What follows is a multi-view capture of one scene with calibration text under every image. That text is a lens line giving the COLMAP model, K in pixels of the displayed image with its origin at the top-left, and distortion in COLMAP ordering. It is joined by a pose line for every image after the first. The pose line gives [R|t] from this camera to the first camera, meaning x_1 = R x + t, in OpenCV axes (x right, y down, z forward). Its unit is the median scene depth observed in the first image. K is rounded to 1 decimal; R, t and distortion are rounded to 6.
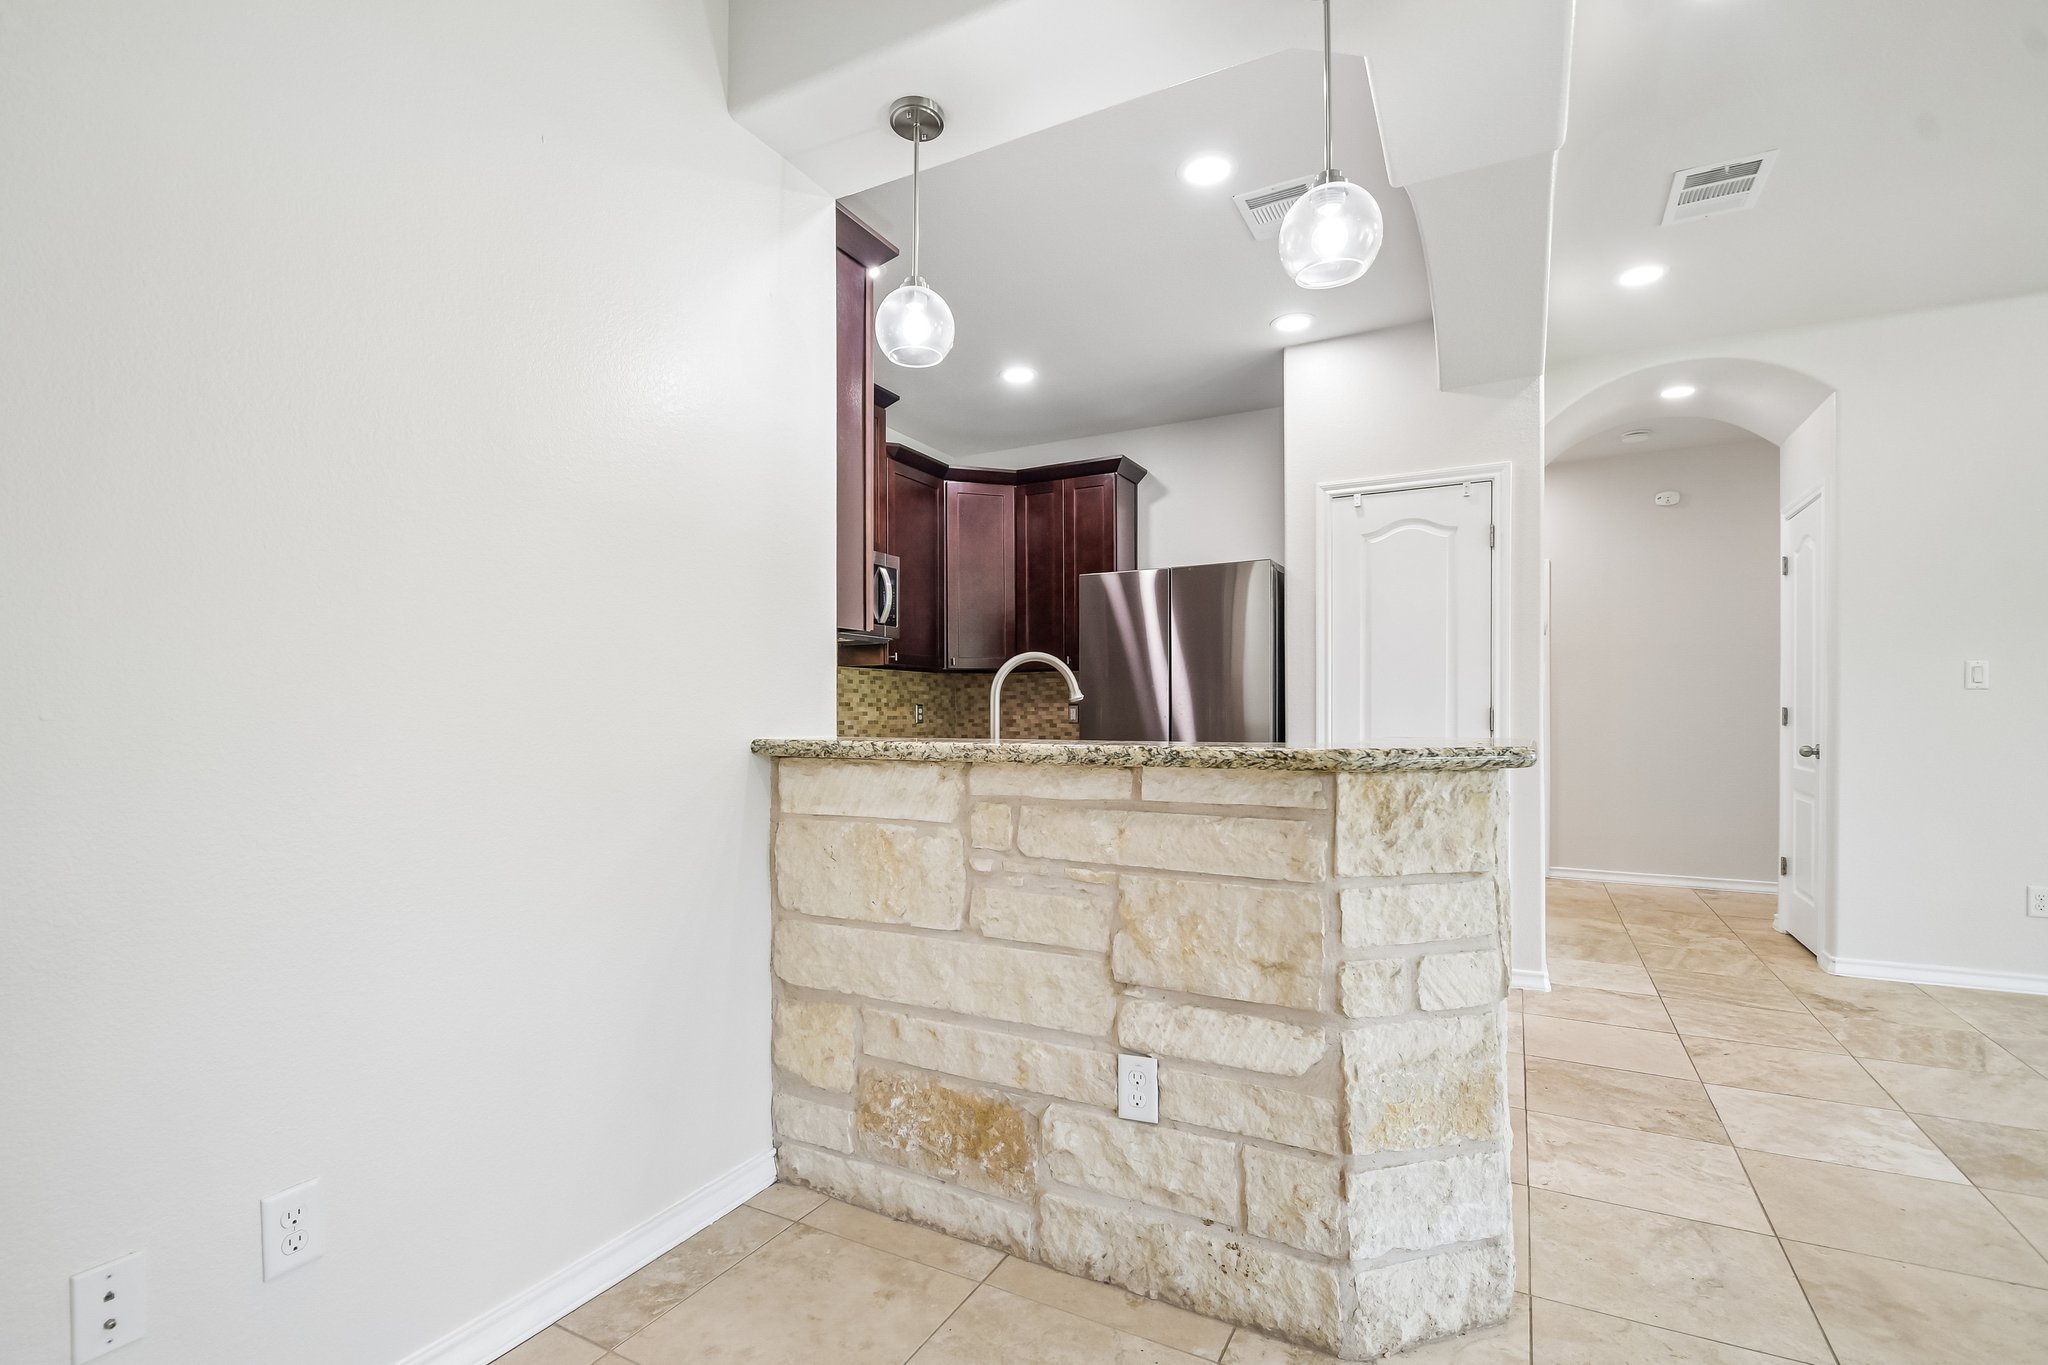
lens RADIAL K [[918.0, 0, 1002.9], [0, 918.0, 724.7], [0, 0, 1]] dist [0.010209, -0.012702]
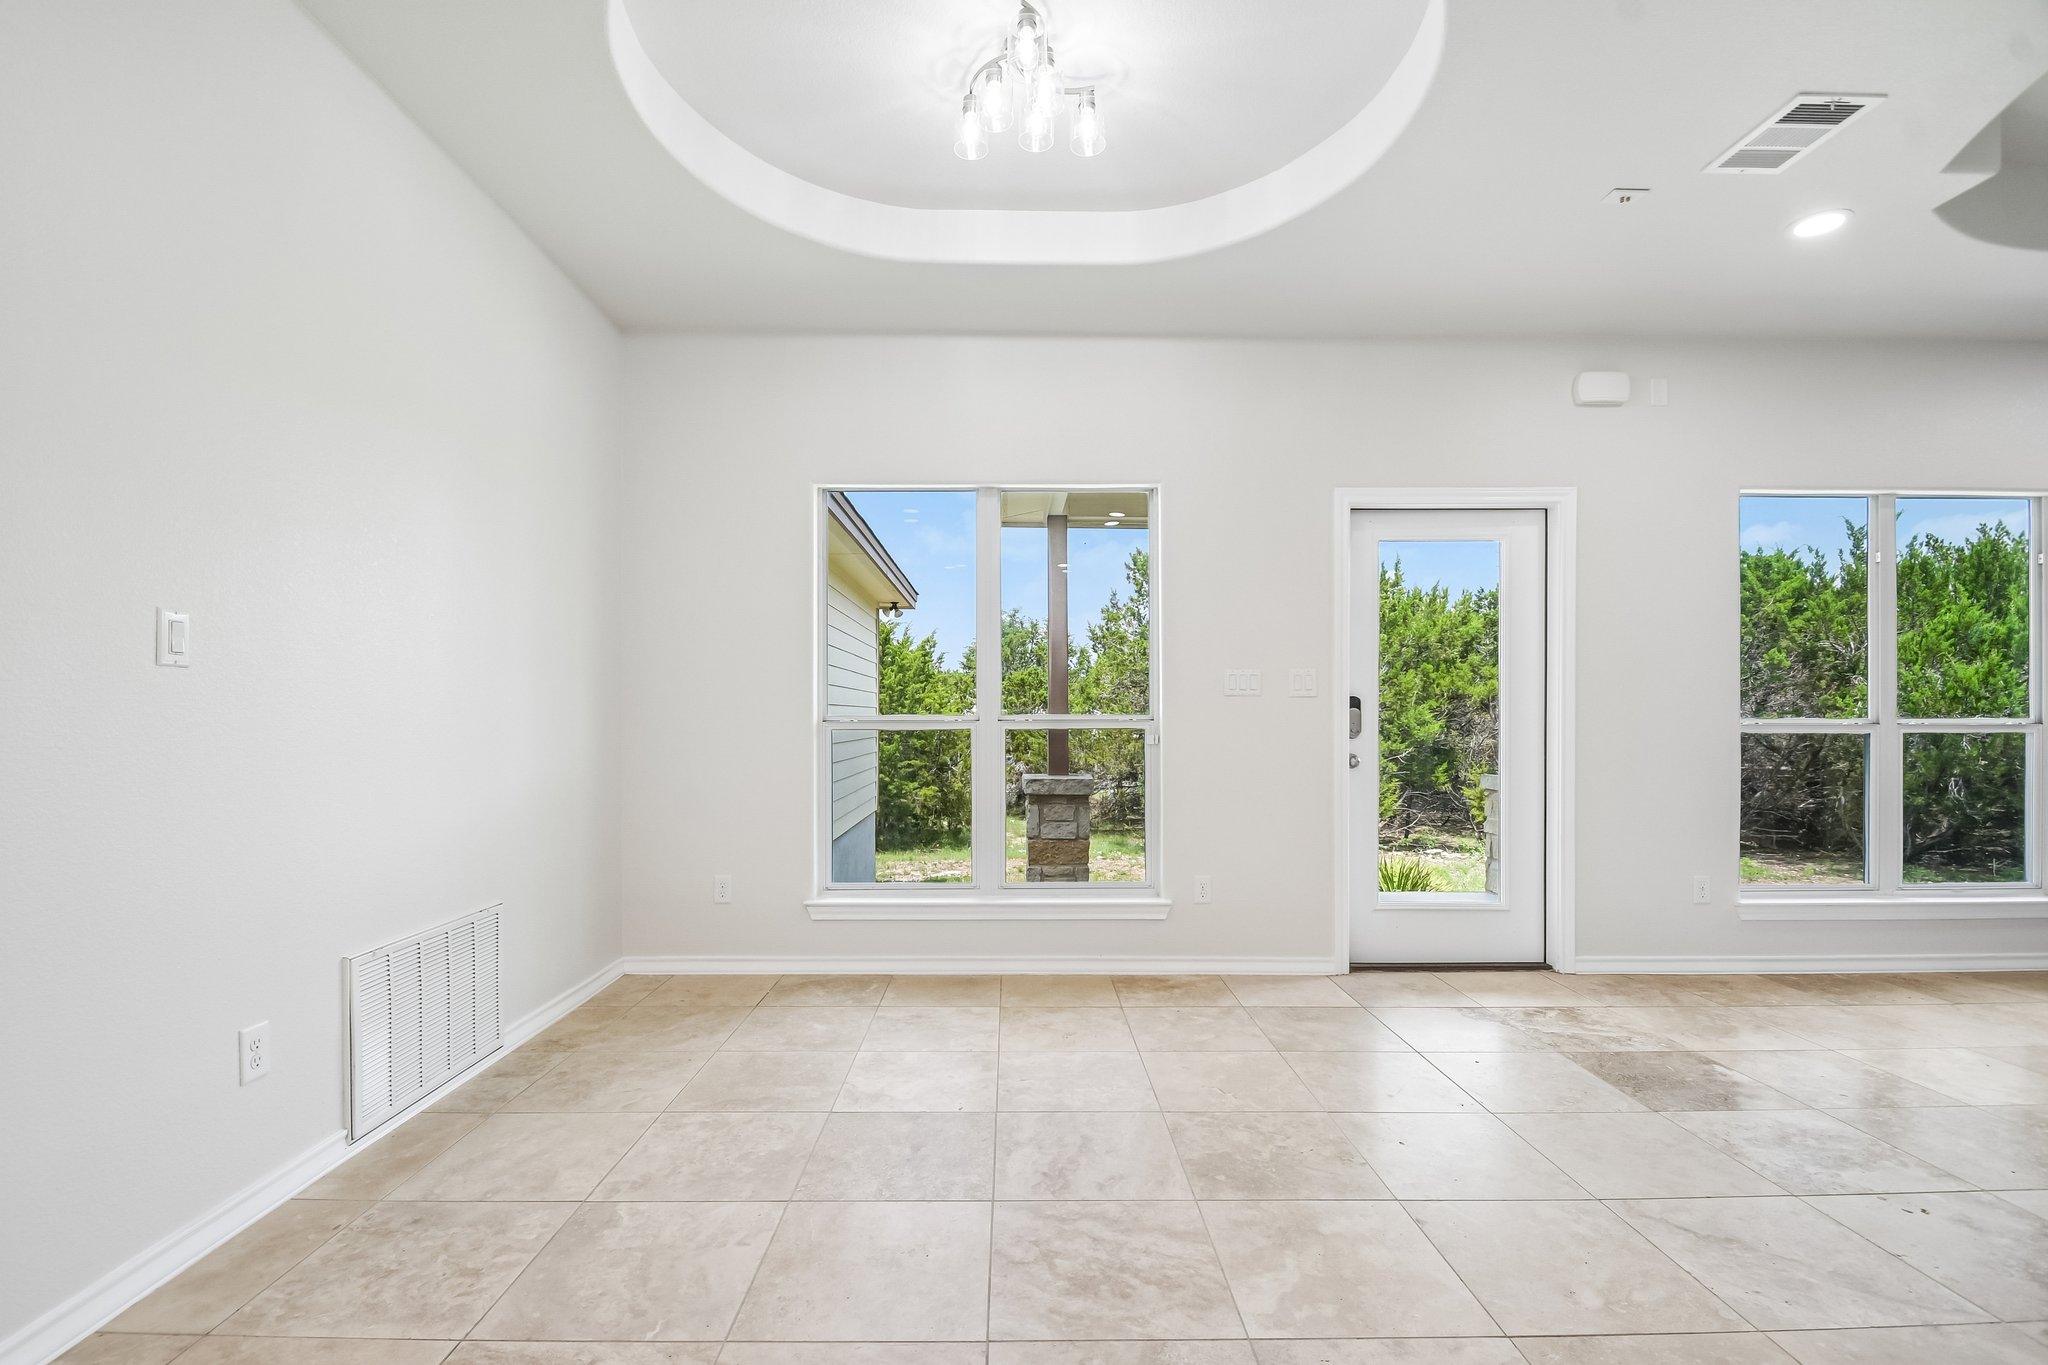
lens RADIAL K [[918.0, 0, 1014.6], [0, 918.0, 718.9], [0, 0, 1]] dist [0.010209, -0.012702]
pose [[-0.491622, -0.001258, 0.870808, 0.430824], [0.007149, 0.999959, 0.005480, -0.010613], [-0.870779, 0.008920, -0.491593, 0.897543]]
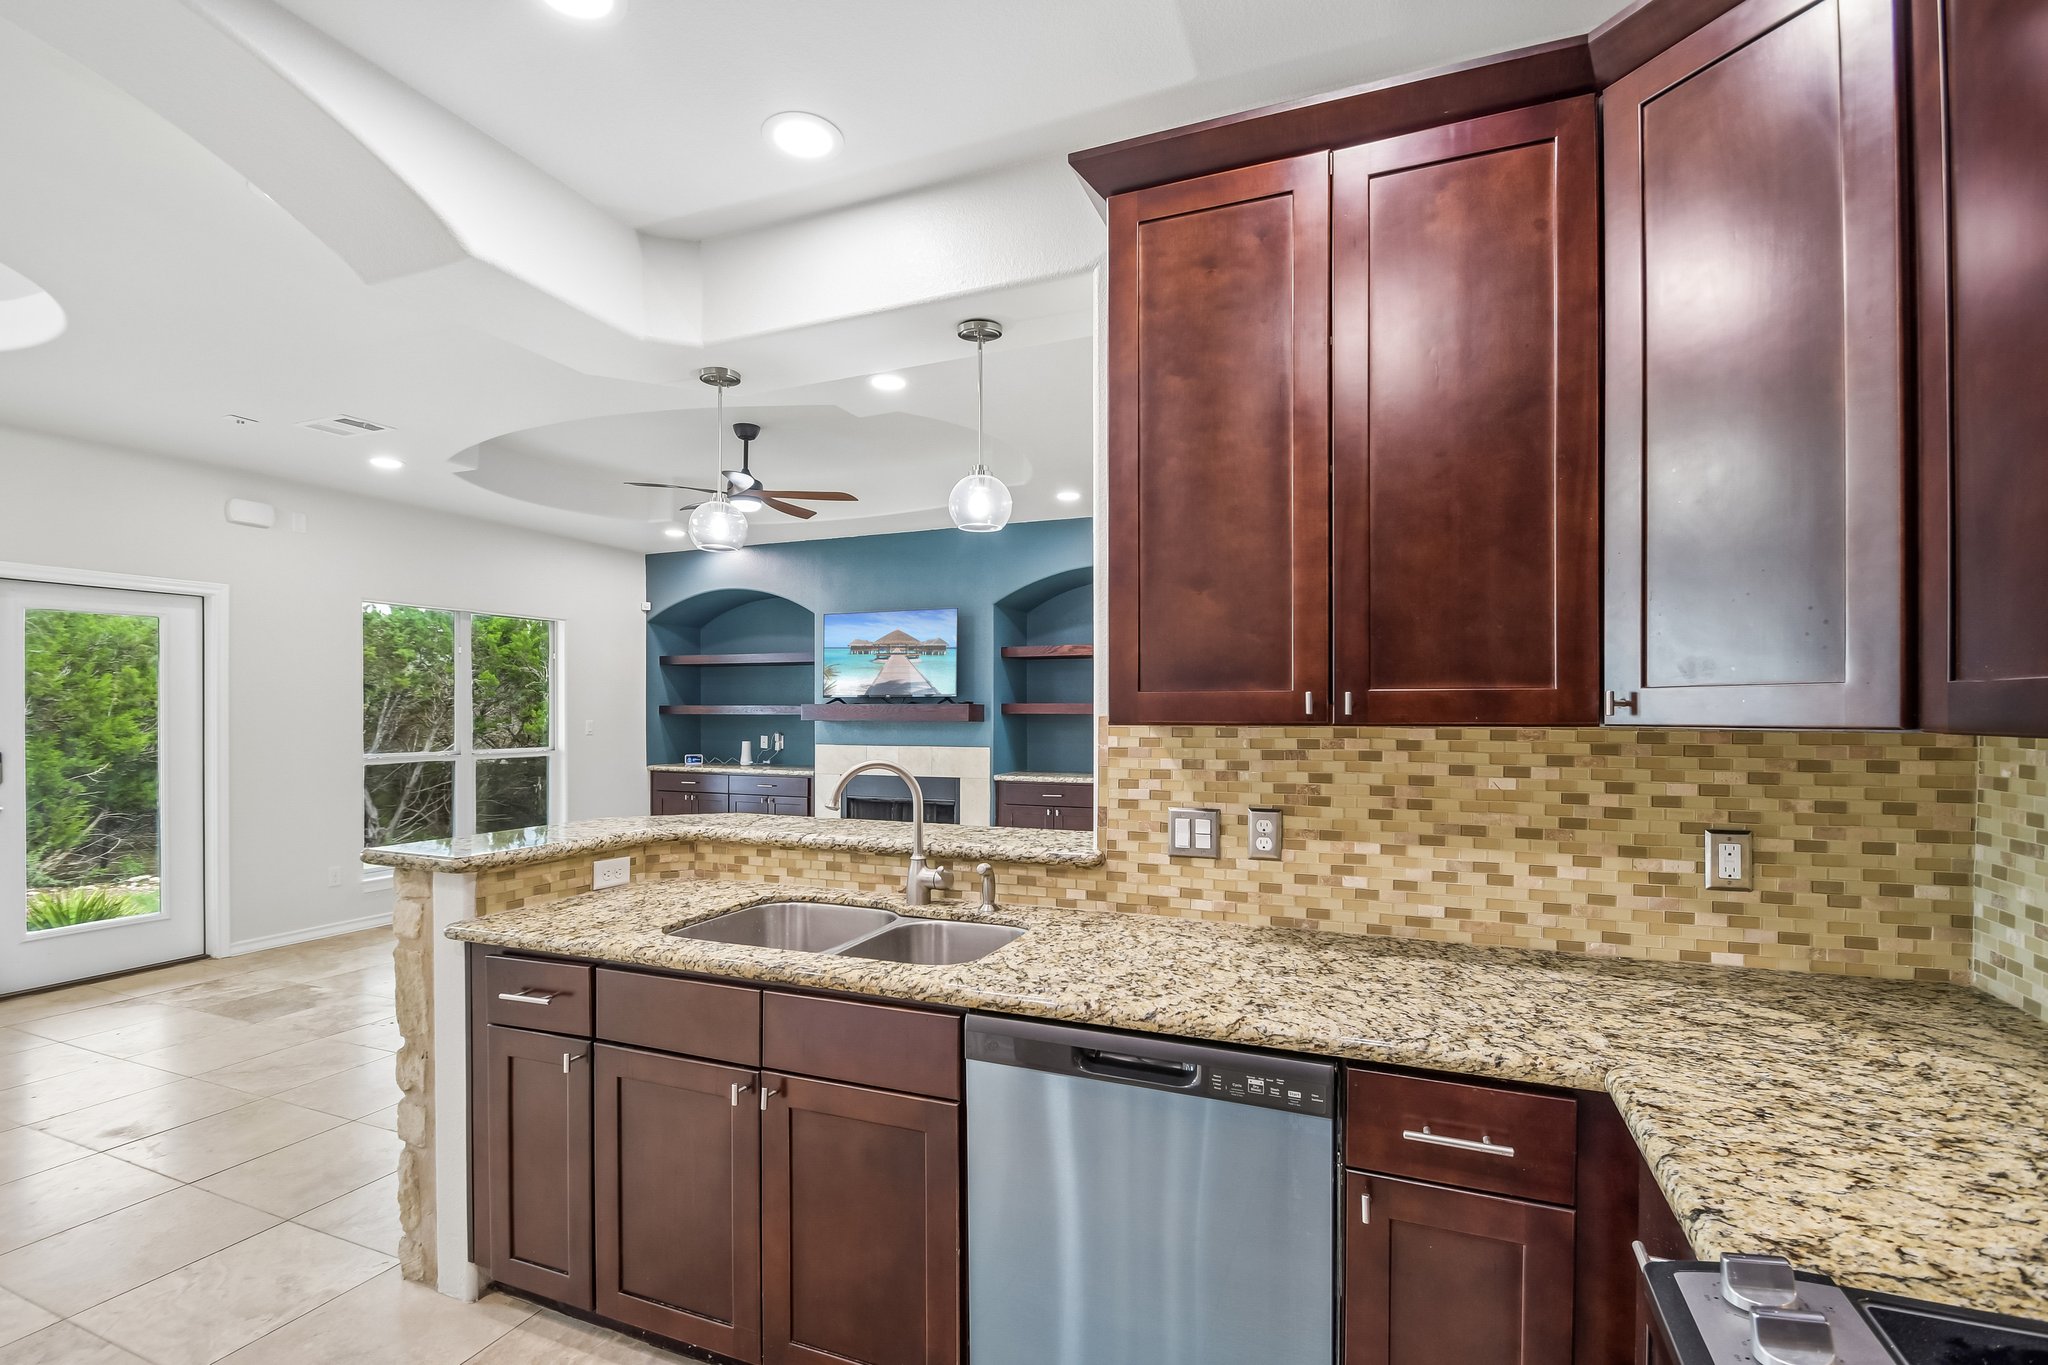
lens RADIAL K [[918.0, 0, 1035.9], [0, 918.0, 718.3], [0, 0, 1]] dist [0.010209, -0.012702]
pose [[-0.991285, -0.000698, -0.131736, -0.001496], [-0.002610, 0.999894, 0.014343, -0.092371], [0.131712, 0.014562, -0.991181, 1.359708]]
